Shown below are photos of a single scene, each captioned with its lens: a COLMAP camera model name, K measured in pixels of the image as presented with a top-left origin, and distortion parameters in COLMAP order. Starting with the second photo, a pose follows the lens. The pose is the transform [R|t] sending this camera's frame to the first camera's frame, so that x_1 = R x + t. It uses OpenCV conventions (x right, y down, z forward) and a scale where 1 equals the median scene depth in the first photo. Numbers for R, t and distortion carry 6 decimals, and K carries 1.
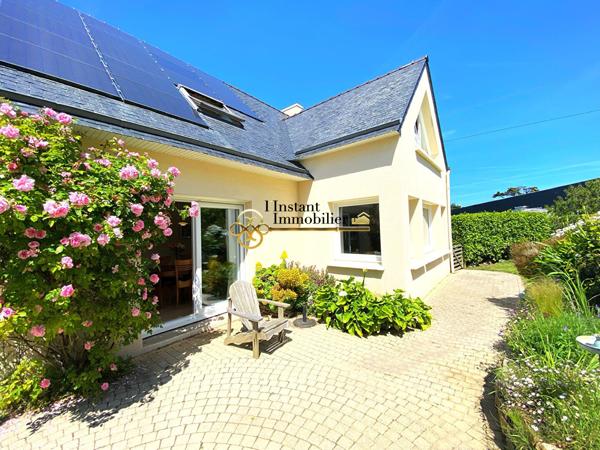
lens RADIAL K [[236.8, 0, 295.1], [0, 236.8, 225.1], [0, 0, 1]] dist [-0.007550, 0.000038]
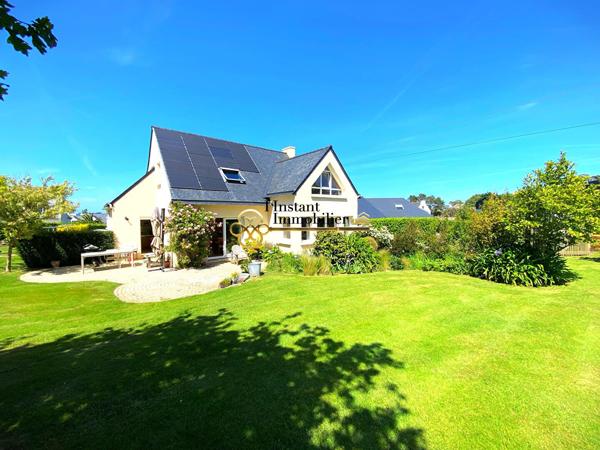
lens RADIAL K [[236.8, 0, 301.1], [0, 236.8, 222.5], [0, 0, 1]] dist [-0.007550, 0.000038]
pose [[0.983075, 0.023726, -0.181660, 1.084500], [-0.013836, 0.998362, 0.055521, -0.232313], [0.182679, -0.052068, 0.981793, -1.766872]]
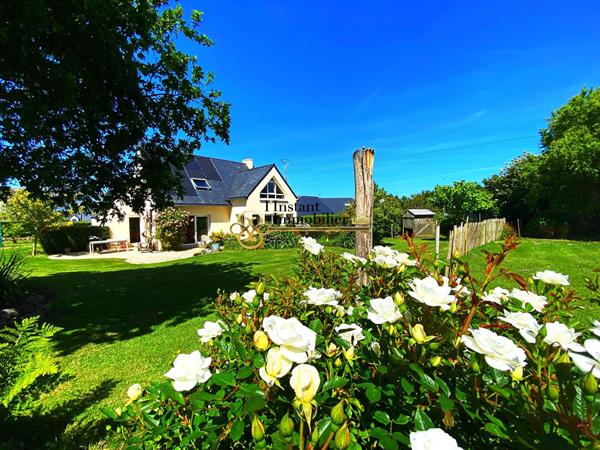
lens RADIAL K [[236.8, 0, 303.9], [0, 236.8, 225.0], [0, 0, 1]] dist [-0.007550, 0.000038]
pose [[0.997673, 0.011835, -0.067146, 1.766766], [-0.007226, 0.997627, 0.068477, -0.247129], [0.067797, -0.067832, 0.995391, -3.012345]]
